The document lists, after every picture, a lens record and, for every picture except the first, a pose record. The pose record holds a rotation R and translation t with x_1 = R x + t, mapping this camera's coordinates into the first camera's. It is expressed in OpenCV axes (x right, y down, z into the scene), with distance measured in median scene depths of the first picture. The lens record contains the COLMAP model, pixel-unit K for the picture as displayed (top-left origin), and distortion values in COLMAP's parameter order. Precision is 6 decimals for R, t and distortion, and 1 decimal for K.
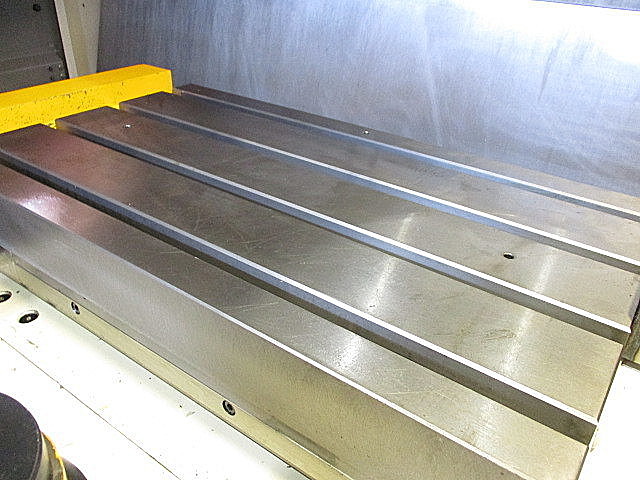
lens RADIAL K [[542.2, 0, 320.0], [0, 542.2, 240.0], [0, 0, 1]] dist [-0.011211, -0.009676]
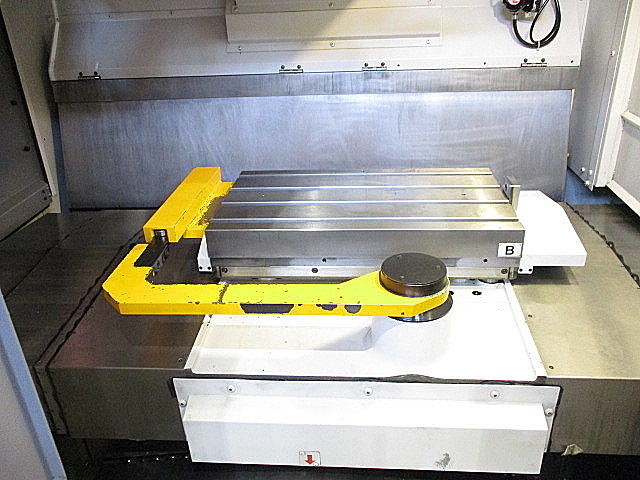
lens RADIAL K [[542.2, 0, 320.0], [0, 542.2, 240.0], [0, 0, 1]] dist [-0.011211, -0.009676]
pose [[0.853425, -0.288106, 0.434350, -0.775497], [0.321534, 0.946891, -0.003685, 0.011749], [-0.410221, 0.142803, 0.900736, -0.601539]]
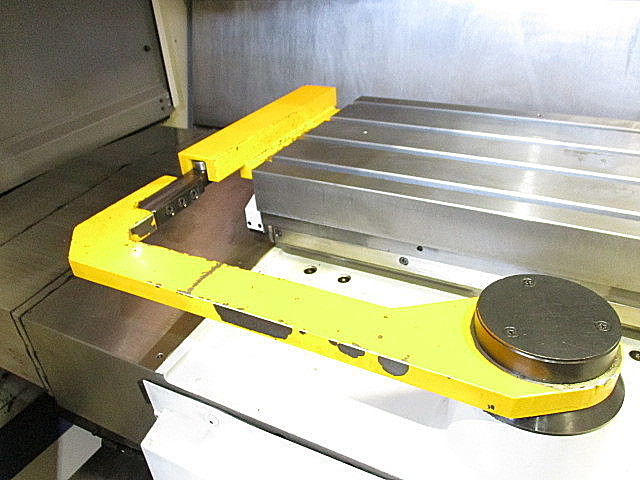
lens RADIAL K [[542.2, 0, 320.0], [0, 542.2, 240.0], [0, 0, 1]] dist [-0.011211, -0.009676]
pose [[0.987372, -0.144873, 0.064096, -0.420201], [0.144722, 0.989447, 0.007011, 0.016584], [-0.064435, 0.002354, 0.997919, -0.219924]]
